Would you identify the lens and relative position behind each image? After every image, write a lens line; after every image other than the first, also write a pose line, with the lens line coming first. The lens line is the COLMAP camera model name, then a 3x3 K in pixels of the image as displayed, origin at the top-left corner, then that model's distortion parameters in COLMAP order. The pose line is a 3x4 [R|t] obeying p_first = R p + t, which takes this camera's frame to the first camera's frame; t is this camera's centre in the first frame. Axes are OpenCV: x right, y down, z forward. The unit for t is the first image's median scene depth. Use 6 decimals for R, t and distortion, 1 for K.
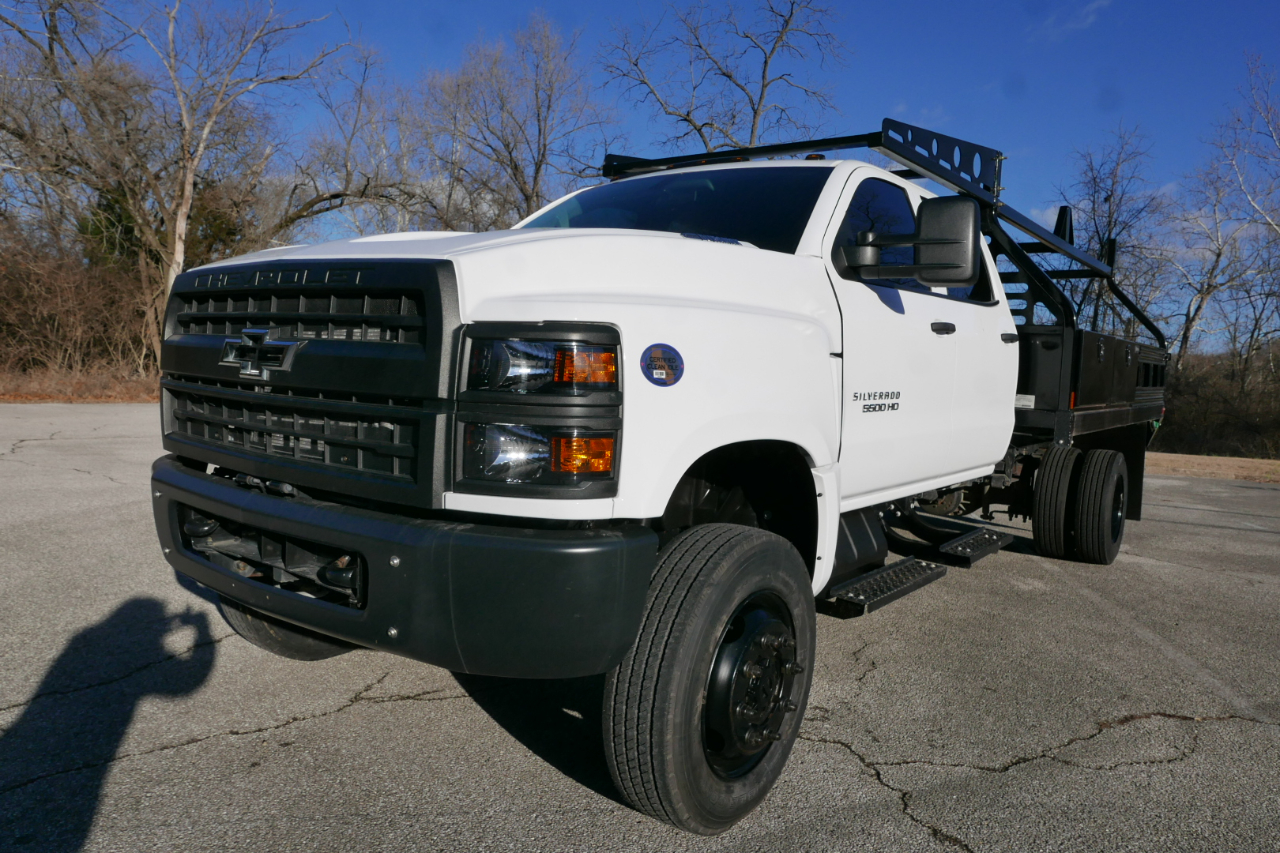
lens RADIAL K [[866.1, 0, 636.3], [0, 866.1, 413.5], [0, 0, 1]] dist [-0.003343, 0.001244]
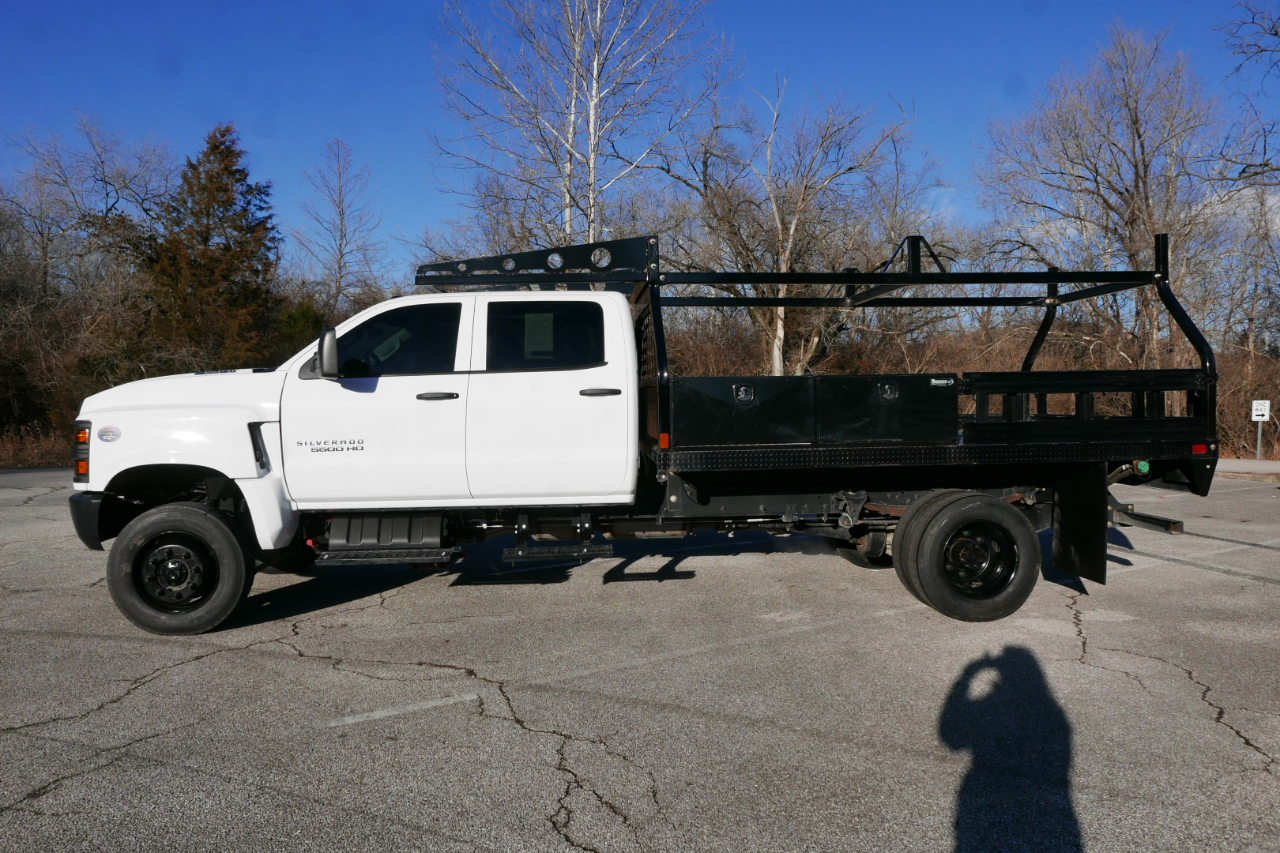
lens RADIAL K [[847.3, 0, 640.0], [0, 847.3, 426.5], [0, 0, 1]] dist [-0.003099, 0.001259]
pose [[0.669583, -0.026620, -0.742260, 1.877347], [-0.001326, 0.999313, -0.037035, 0.009076], [0.742736, 0.025782, 0.669088, 0.300894]]
